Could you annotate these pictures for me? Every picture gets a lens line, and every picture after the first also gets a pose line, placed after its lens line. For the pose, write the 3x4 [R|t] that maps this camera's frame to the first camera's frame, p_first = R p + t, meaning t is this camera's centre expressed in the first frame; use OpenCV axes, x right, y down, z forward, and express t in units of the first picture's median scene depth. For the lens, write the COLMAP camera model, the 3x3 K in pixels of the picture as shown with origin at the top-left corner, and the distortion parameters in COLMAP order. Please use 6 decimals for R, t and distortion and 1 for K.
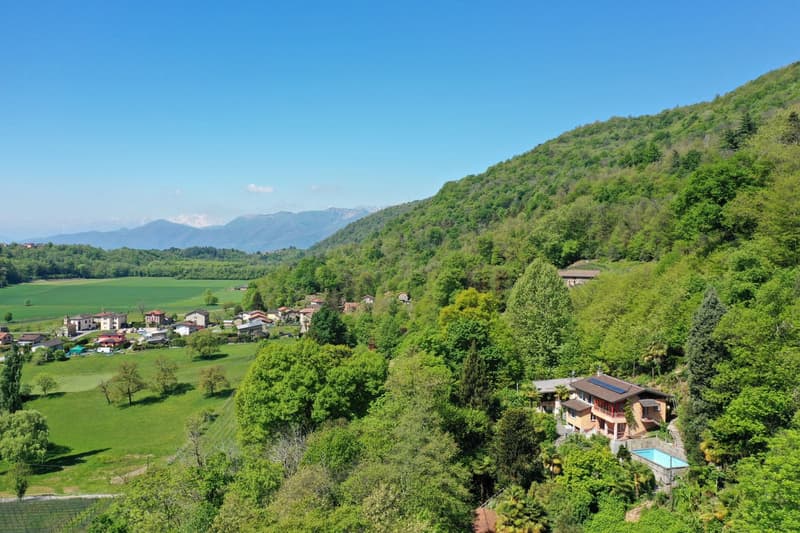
lens RADIAL K [[634.0, 0, 400.0], [0, 634.0, 266.5], [0, 0, 1]] dist [0.000502, 0.003392]
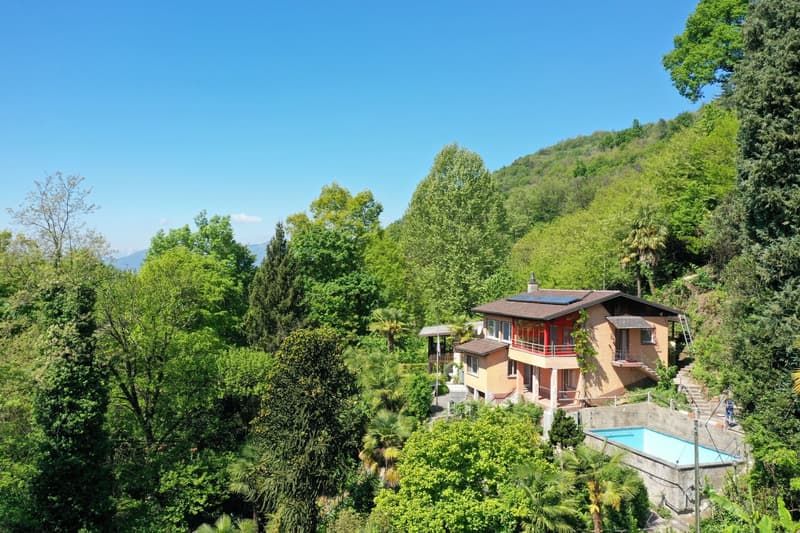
lens RADIAL K [[634.0, 0, 400.0], [0, 634.0, 266.5], [0, 0, 1]] dist [0.000502, 0.003392]
pose [[0.999835, 0.002574, 0.018001, 0.224933], [-0.001685, 0.998786, -0.049223, 0.196072], [-0.018106, 0.049185, 0.998626, 0.562099]]
